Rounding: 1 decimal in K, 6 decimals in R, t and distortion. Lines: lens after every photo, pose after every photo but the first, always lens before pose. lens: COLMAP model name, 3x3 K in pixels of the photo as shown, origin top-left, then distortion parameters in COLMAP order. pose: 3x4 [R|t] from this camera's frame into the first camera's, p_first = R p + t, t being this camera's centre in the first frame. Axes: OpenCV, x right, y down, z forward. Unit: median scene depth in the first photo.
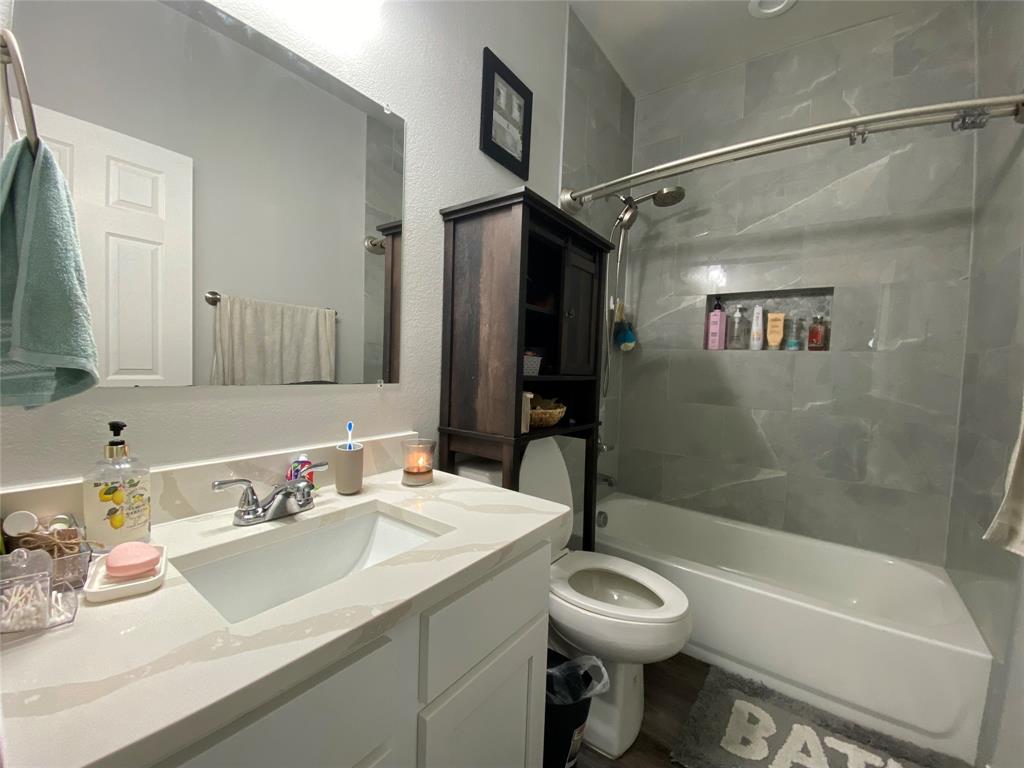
lens RADIAL K [[414.5, 0, 508.6], [0, 414.5, 385.3], [0, 0, 1]] dist [0.013039, -0.016831]
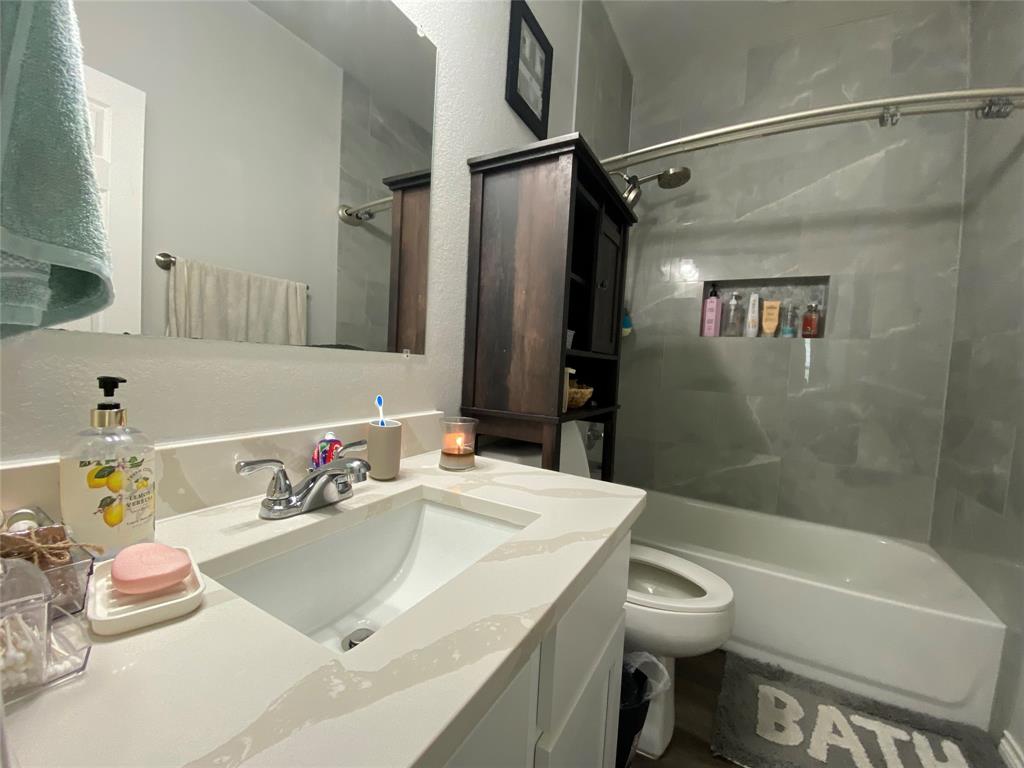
lens RADIAL K [[414.5, 0, 508.7], [0, 414.5, 385.1], [0, 0, 1]] dist [0.013039, -0.016831]
pose [[0.992589, 0.009062, 0.121184, -0.180549], [-0.010242, 0.999906, 0.009118, 0.045955], [-0.121090, -0.010291, 0.992588, 0.109138]]
